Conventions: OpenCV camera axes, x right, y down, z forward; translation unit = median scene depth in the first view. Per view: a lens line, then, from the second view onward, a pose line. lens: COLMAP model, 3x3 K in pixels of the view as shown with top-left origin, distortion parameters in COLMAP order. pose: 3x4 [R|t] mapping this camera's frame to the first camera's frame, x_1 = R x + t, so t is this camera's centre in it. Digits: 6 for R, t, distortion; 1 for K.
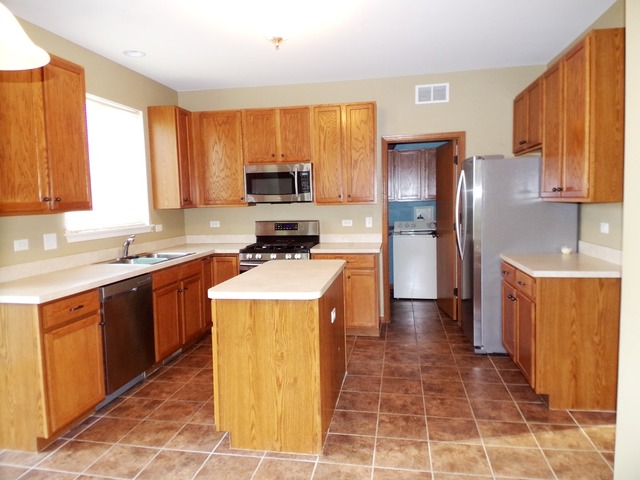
lens RADIAL K [[442.3, 0, 320.0], [0, 442.3, 240.0], [0, 0, 1]] dist [0.101268, -0.150150]
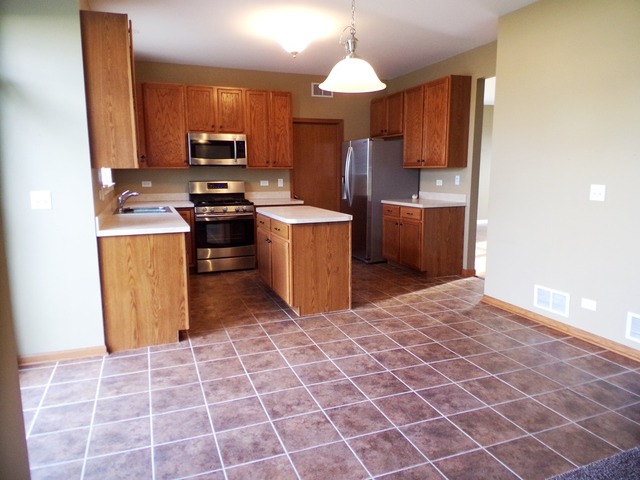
lens RADIAL K [[442.3, 0, 320.0], [0, 442.3, 240.0], [0, 0, 1]] dist [0.101268, -0.150150]
pose [[0.851542, -0.065136, 0.520224, -0.935696], [0.031913, 0.996852, 0.072576, 0.074222], [-0.523314, -0.045199, 0.850941, -0.382461]]
